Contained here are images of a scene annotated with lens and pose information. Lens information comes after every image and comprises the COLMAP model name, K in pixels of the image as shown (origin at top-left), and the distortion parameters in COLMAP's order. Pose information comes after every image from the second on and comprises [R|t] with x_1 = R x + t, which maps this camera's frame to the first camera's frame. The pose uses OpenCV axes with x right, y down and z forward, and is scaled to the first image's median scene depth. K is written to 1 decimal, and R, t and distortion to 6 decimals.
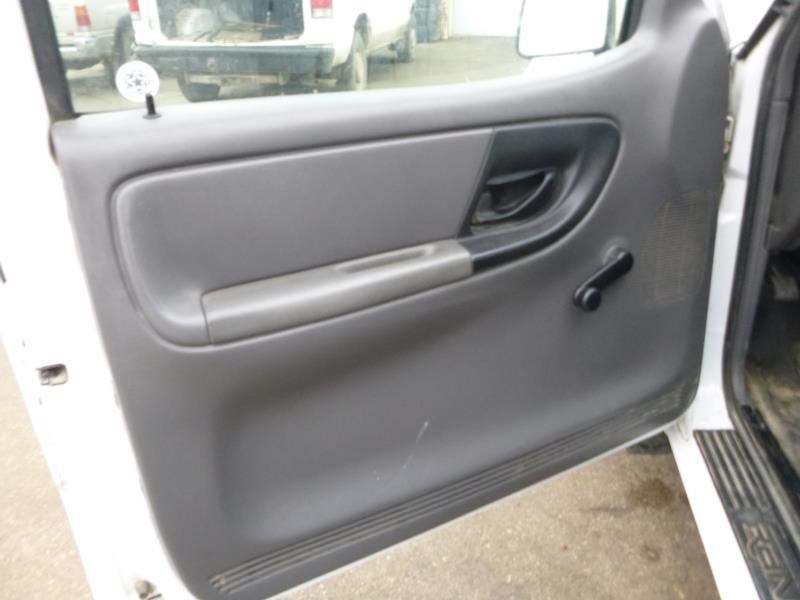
lens RADIAL K [[600.1, 0, 400.0], [0, 600.1, 300.0], [0, 0, 1]] dist [-0.000929, -0.066300]
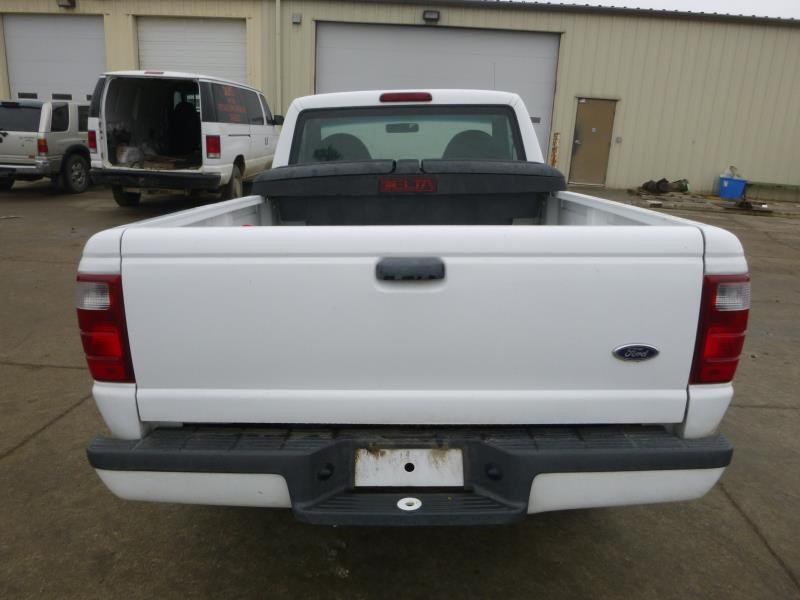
lens RADIAL K [[600.1, 0, 400.0], [0, 600.1, 300.0], [0, 0, 1]] dist [-0.000929, -0.066300]
pose [[0.983573, 0.002737, 0.180492, 0.073699], [0.032641, 0.980706, -0.192743, 0.233673], [-0.177538, 0.195469, 0.964506, -0.571043]]
